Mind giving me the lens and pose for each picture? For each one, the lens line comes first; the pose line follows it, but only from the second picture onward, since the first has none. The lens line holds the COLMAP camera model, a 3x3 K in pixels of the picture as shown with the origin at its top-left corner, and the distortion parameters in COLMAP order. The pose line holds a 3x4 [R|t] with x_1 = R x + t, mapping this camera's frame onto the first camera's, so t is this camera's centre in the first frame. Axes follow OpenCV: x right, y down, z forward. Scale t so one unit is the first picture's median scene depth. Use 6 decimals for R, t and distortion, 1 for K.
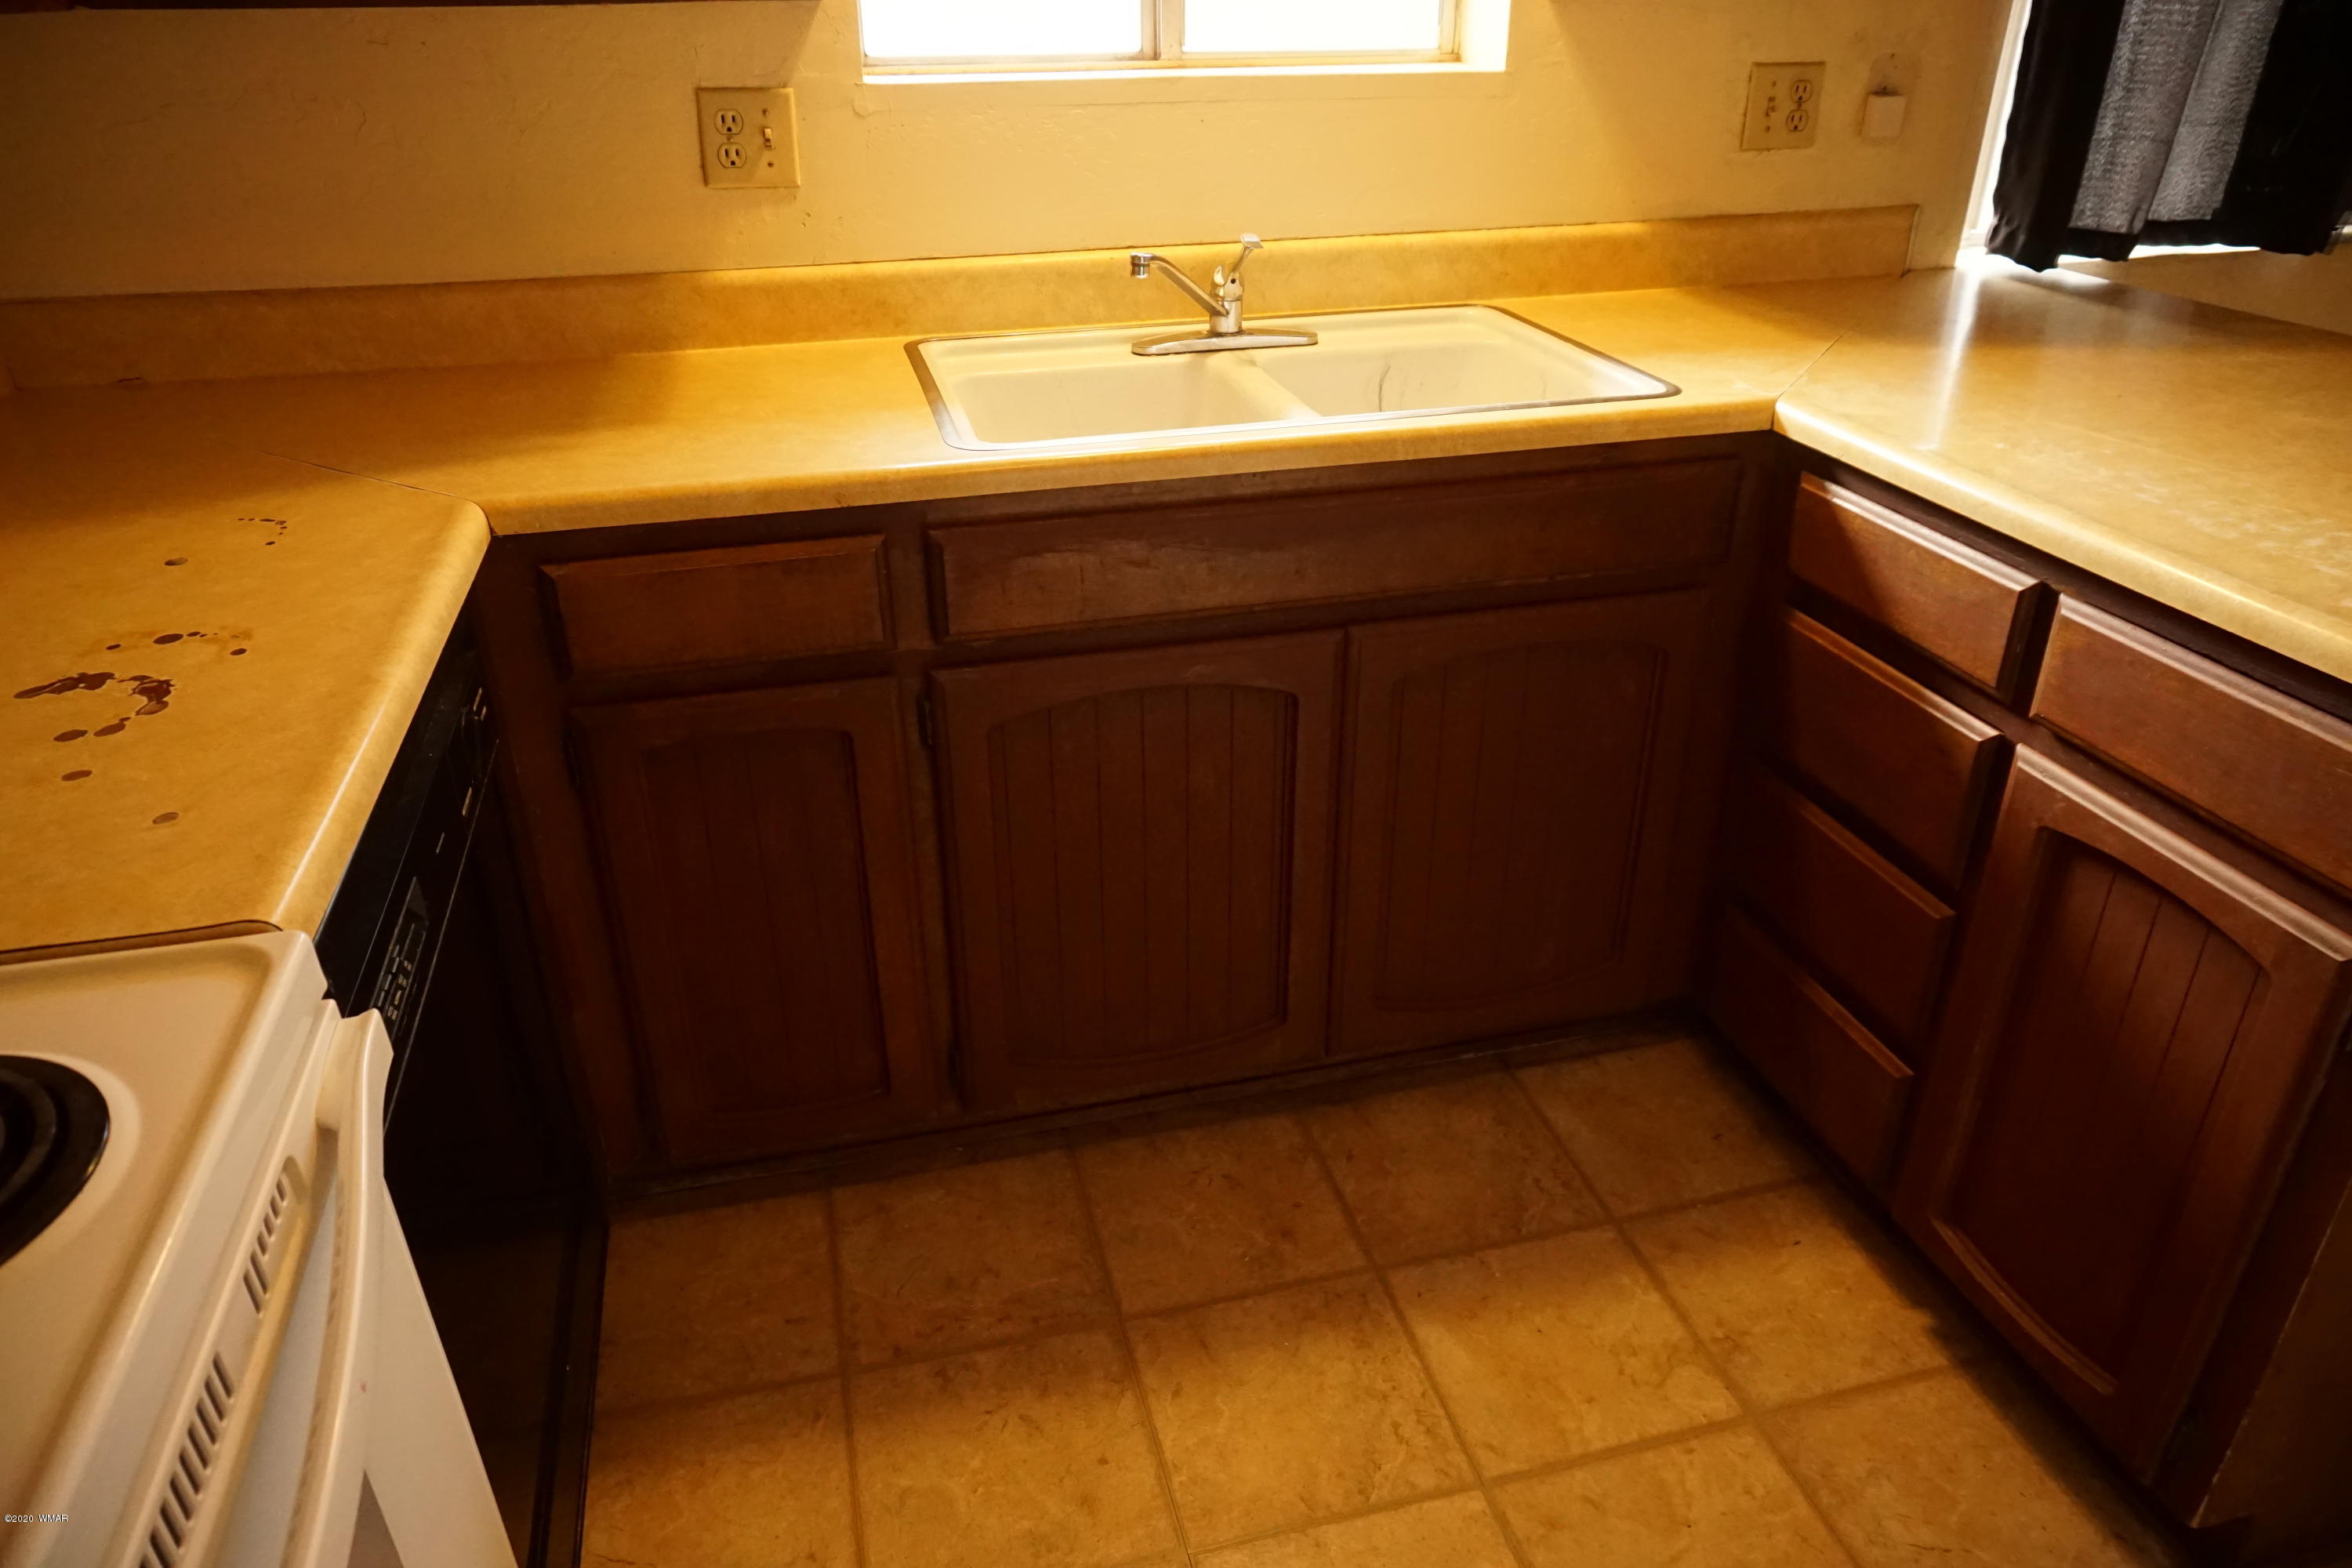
lens RADIAL K [[1561.2, 0, 1176.0], [0, 1561.2, 784.0], [0, 0, 1]] dist [-0.034094, 0.007410]
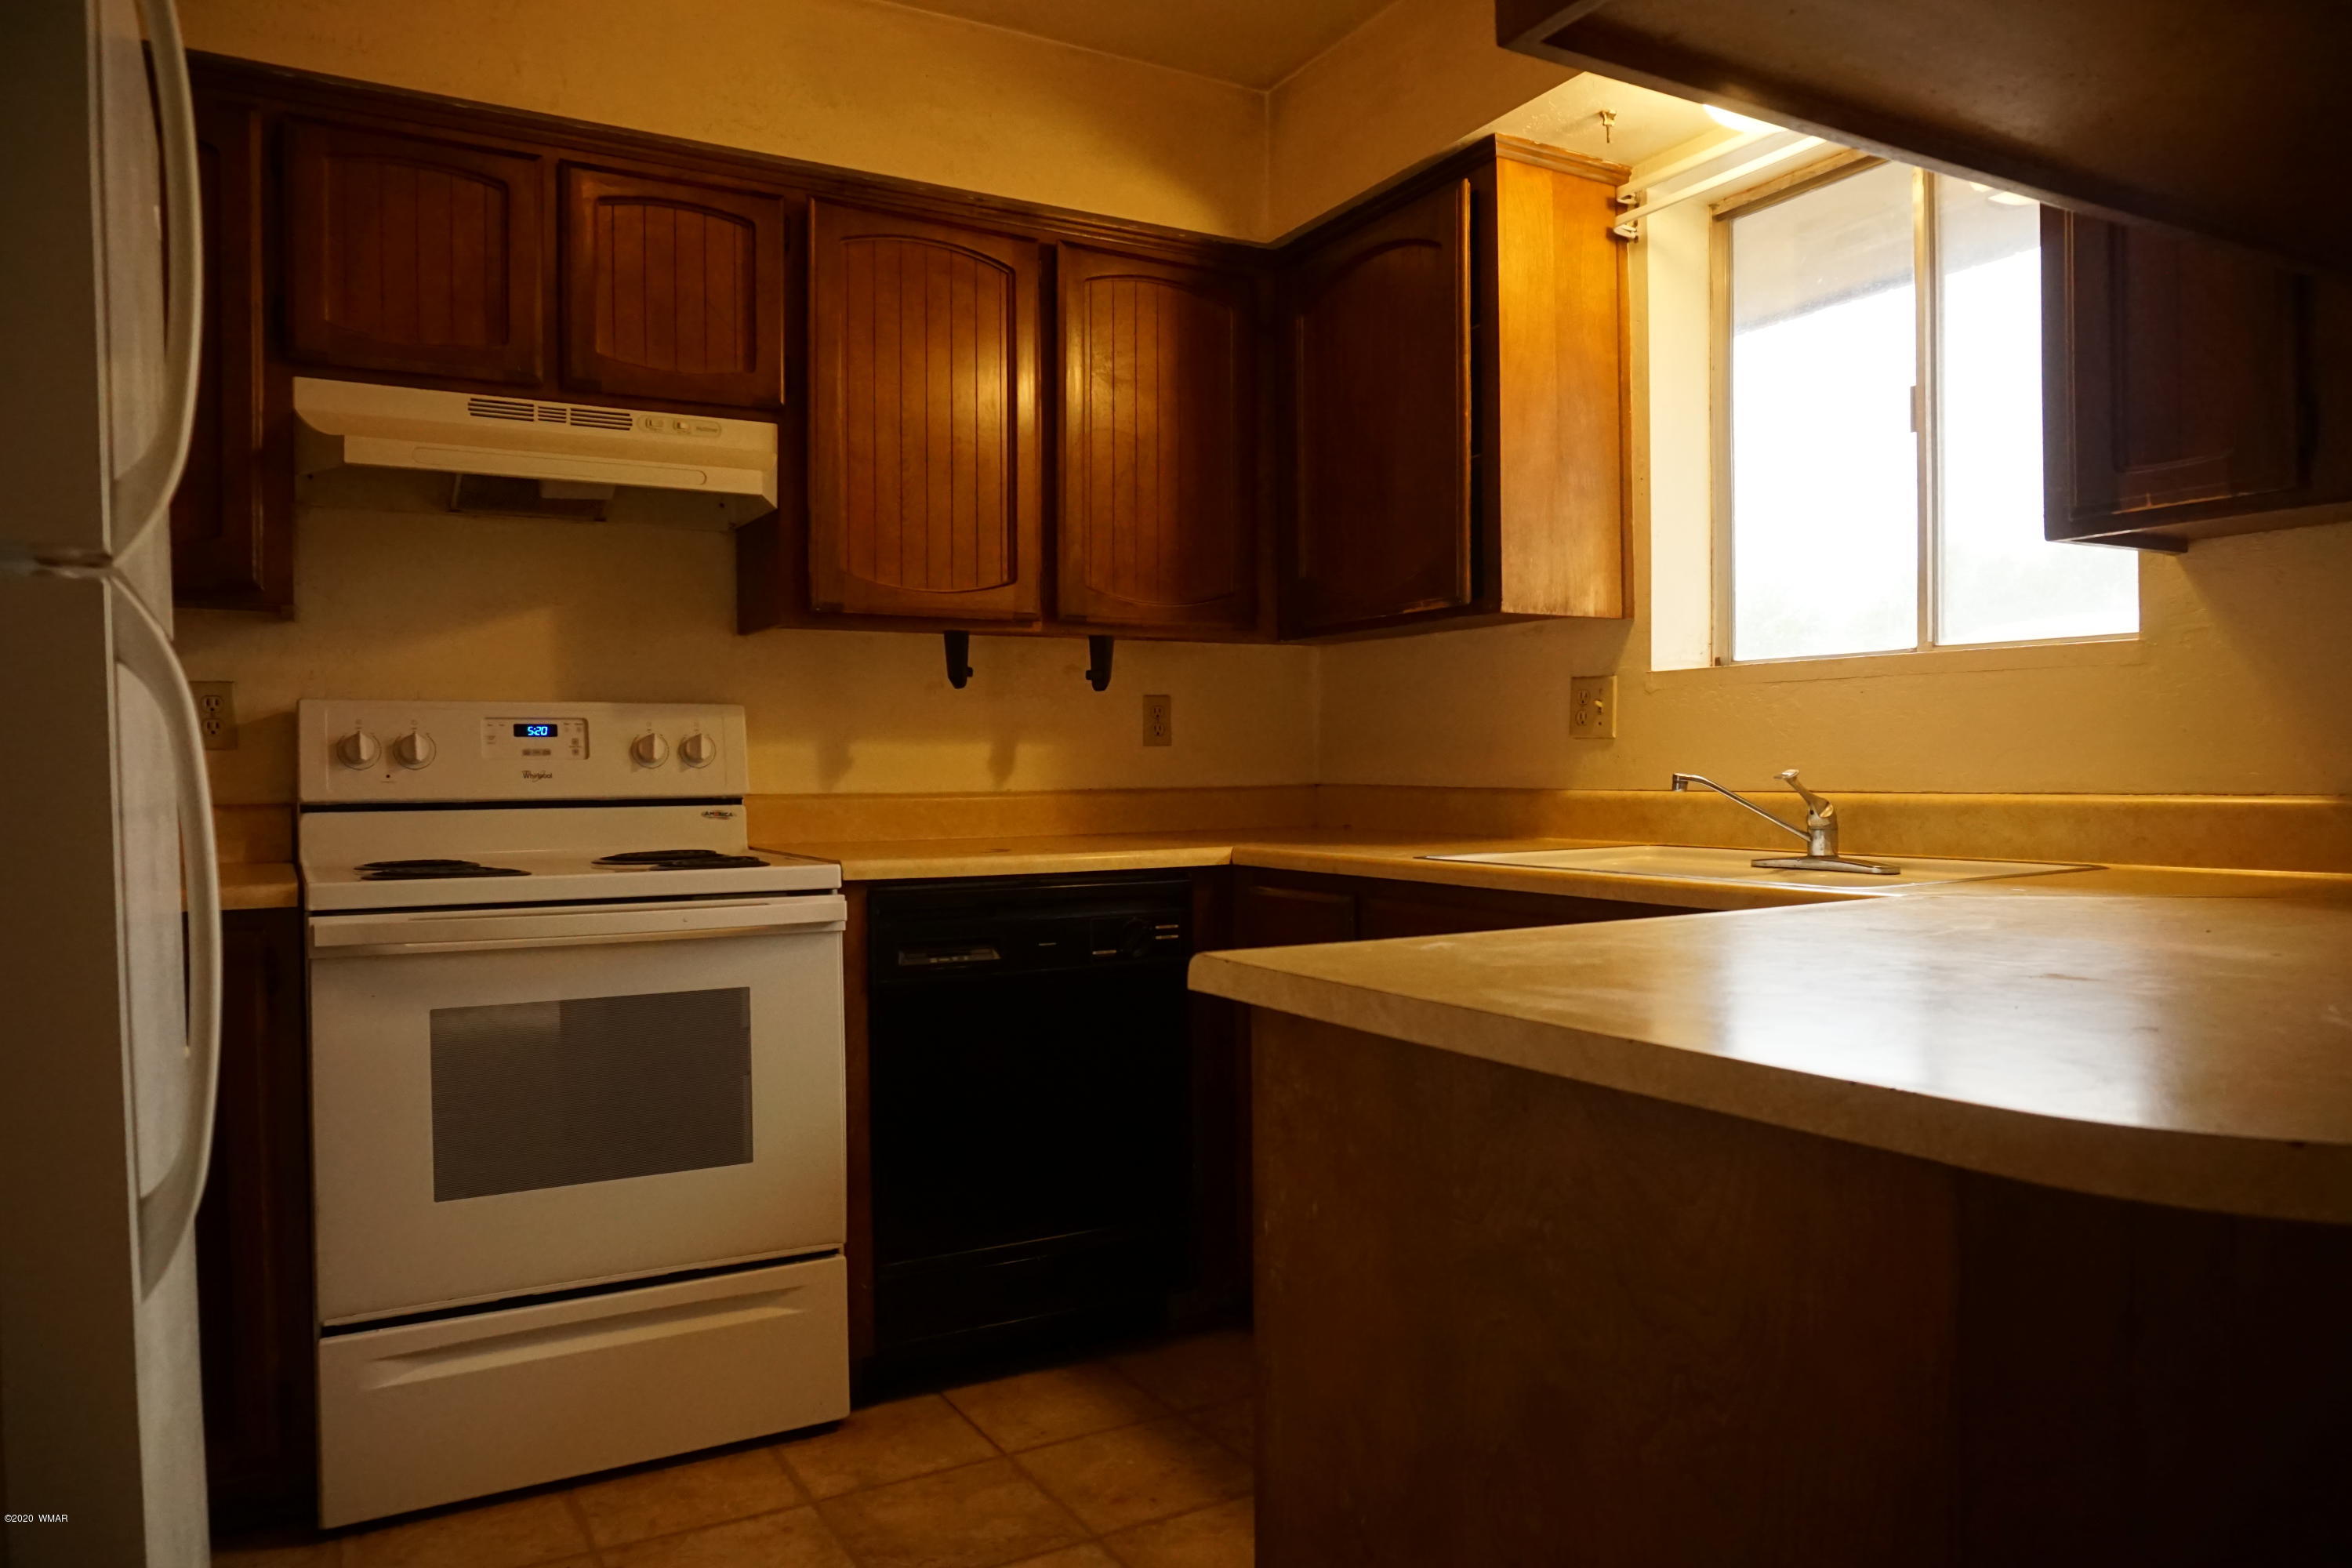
lens RADIAL K [[1554.7, 0, 1176.0], [0, 1554.7, 784.0], [0, 0, 1]] dist [-0.049792, 0.002887]
pose [[0.273093, 0.017173, -0.961834, 1.088131], [-0.437803, 0.892516, -0.108370, -0.005508], [0.856591, 0.450689, 0.251258, 0.302974]]
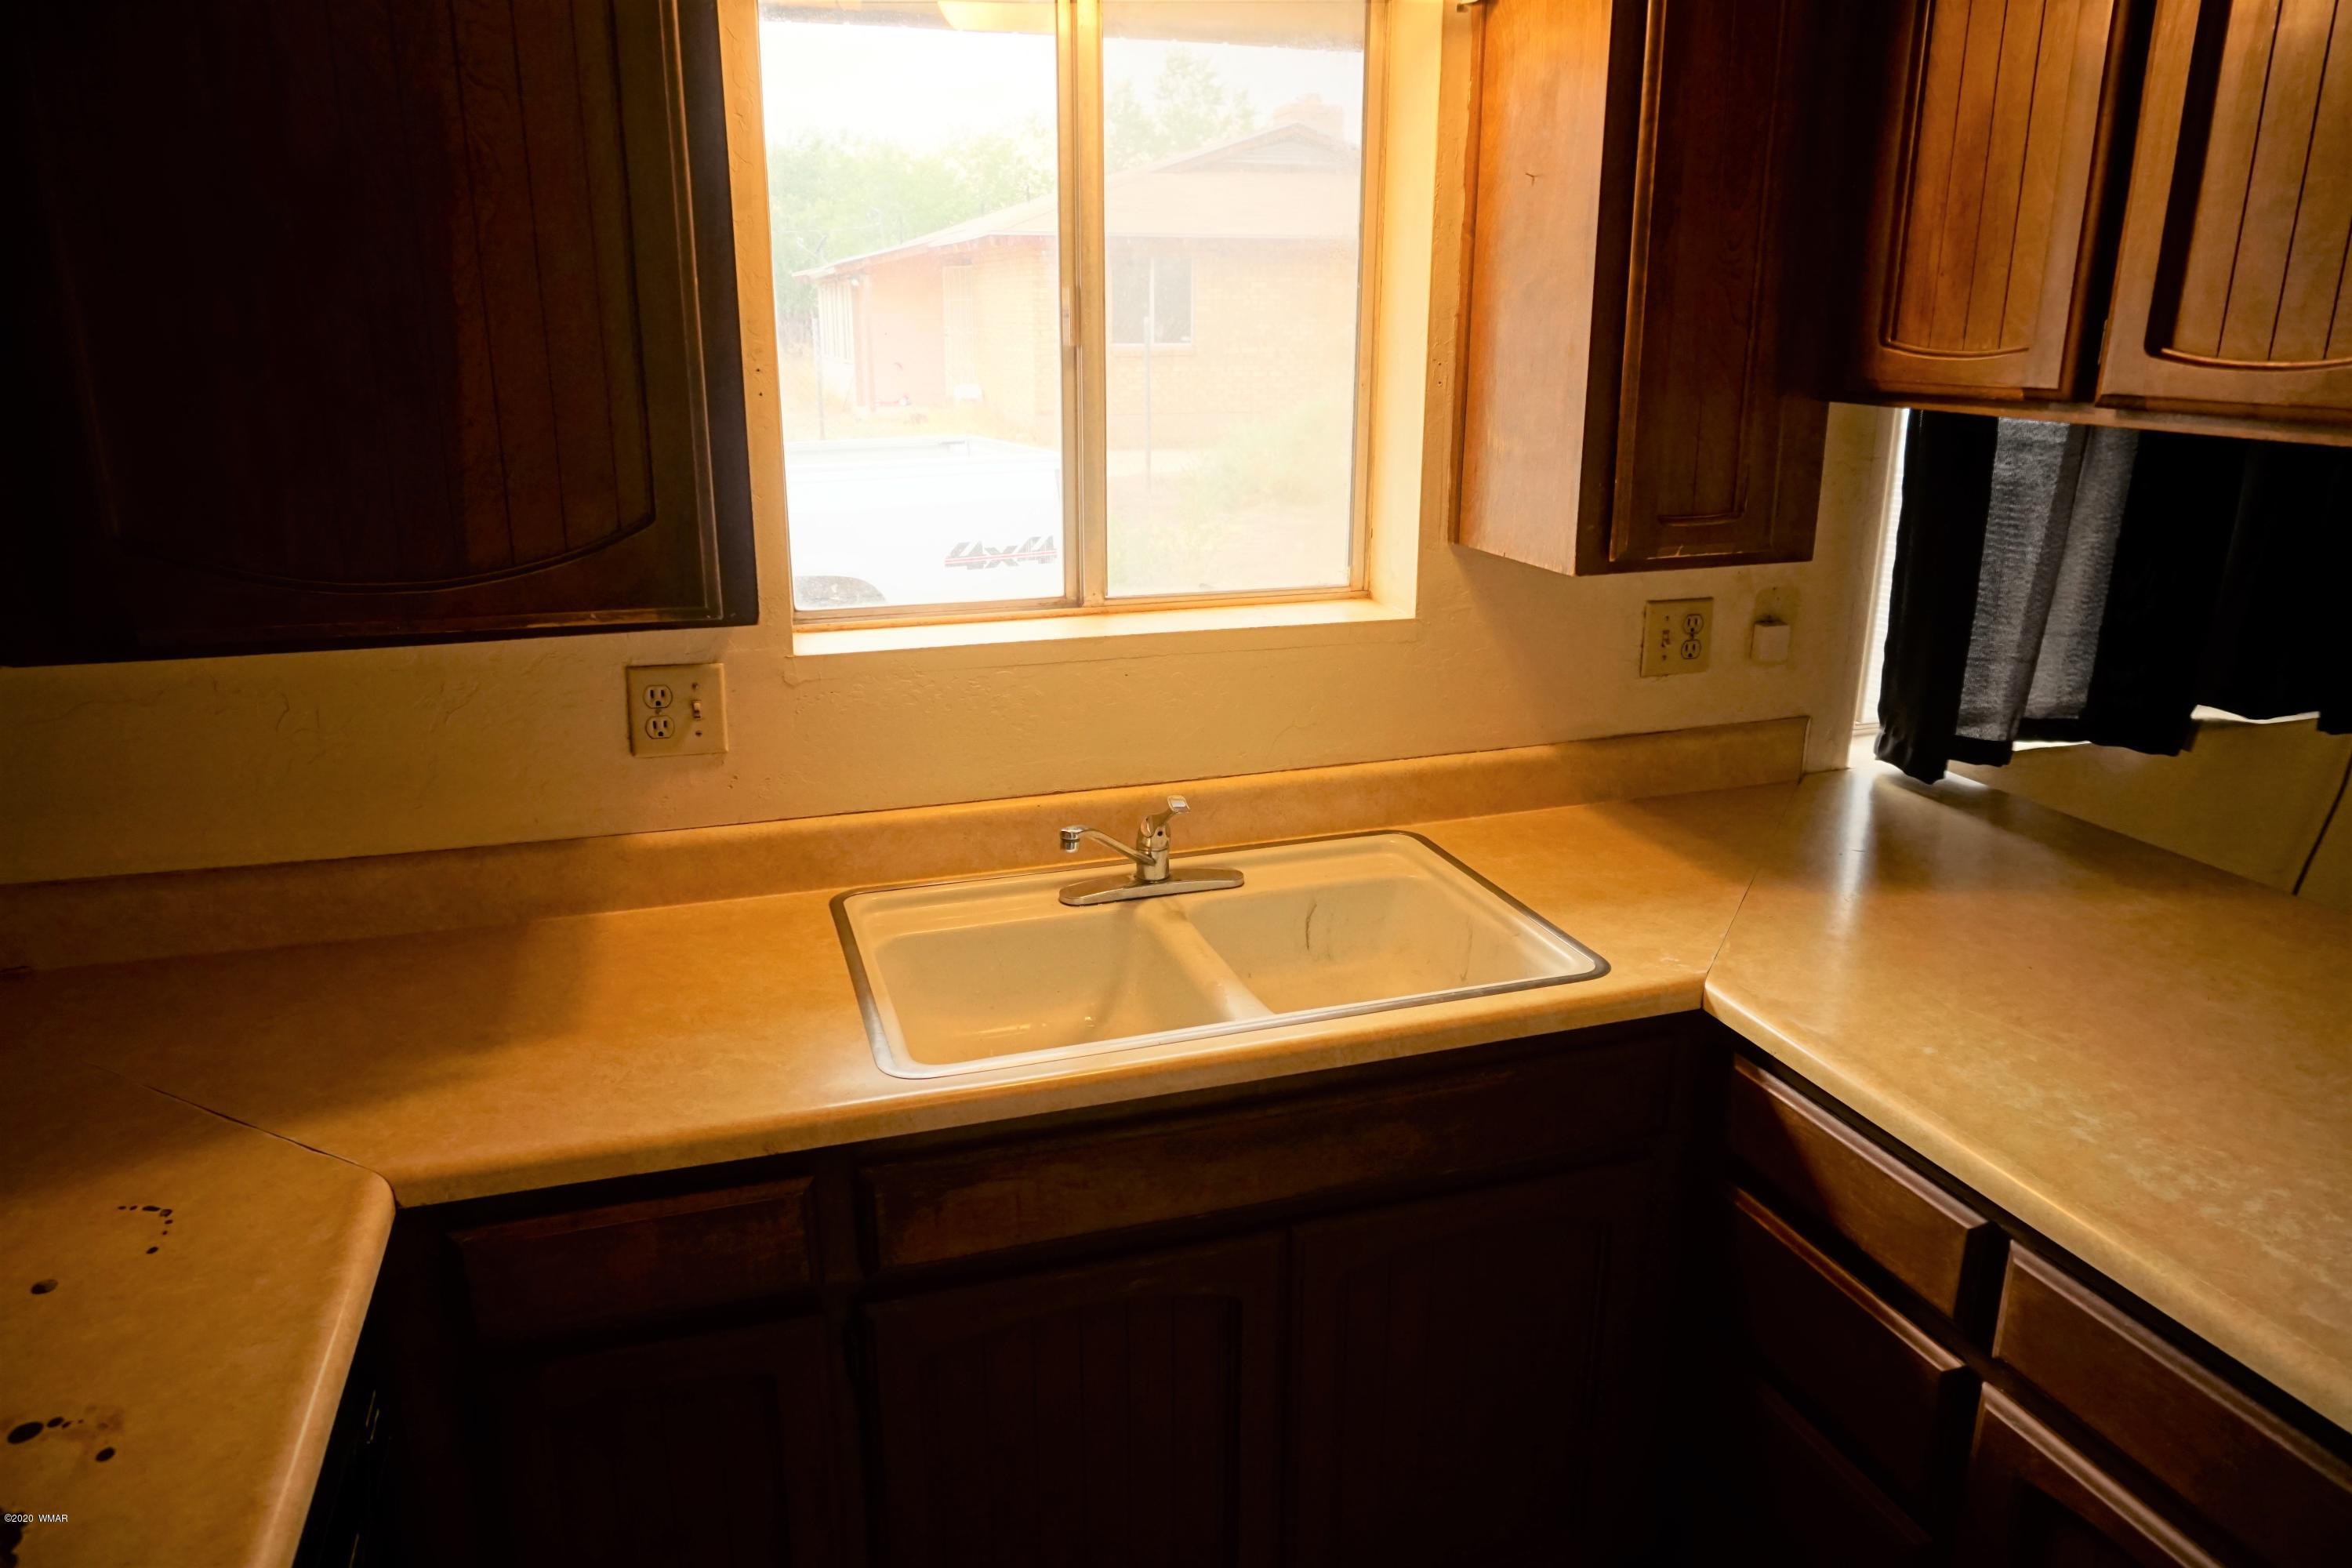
lens RADIAL K [[1572.0, 0, 1176.0], [0, 1572.0, 784.0], [0, 0, 1]] dist [-0.042279, 0.022163]
pose [[0.997989, -0.012391, 0.062158, -0.016962], [0.024128, 0.981136, -0.191805, -0.168759], [-0.058609, 0.192920, 0.979463, -0.004644]]
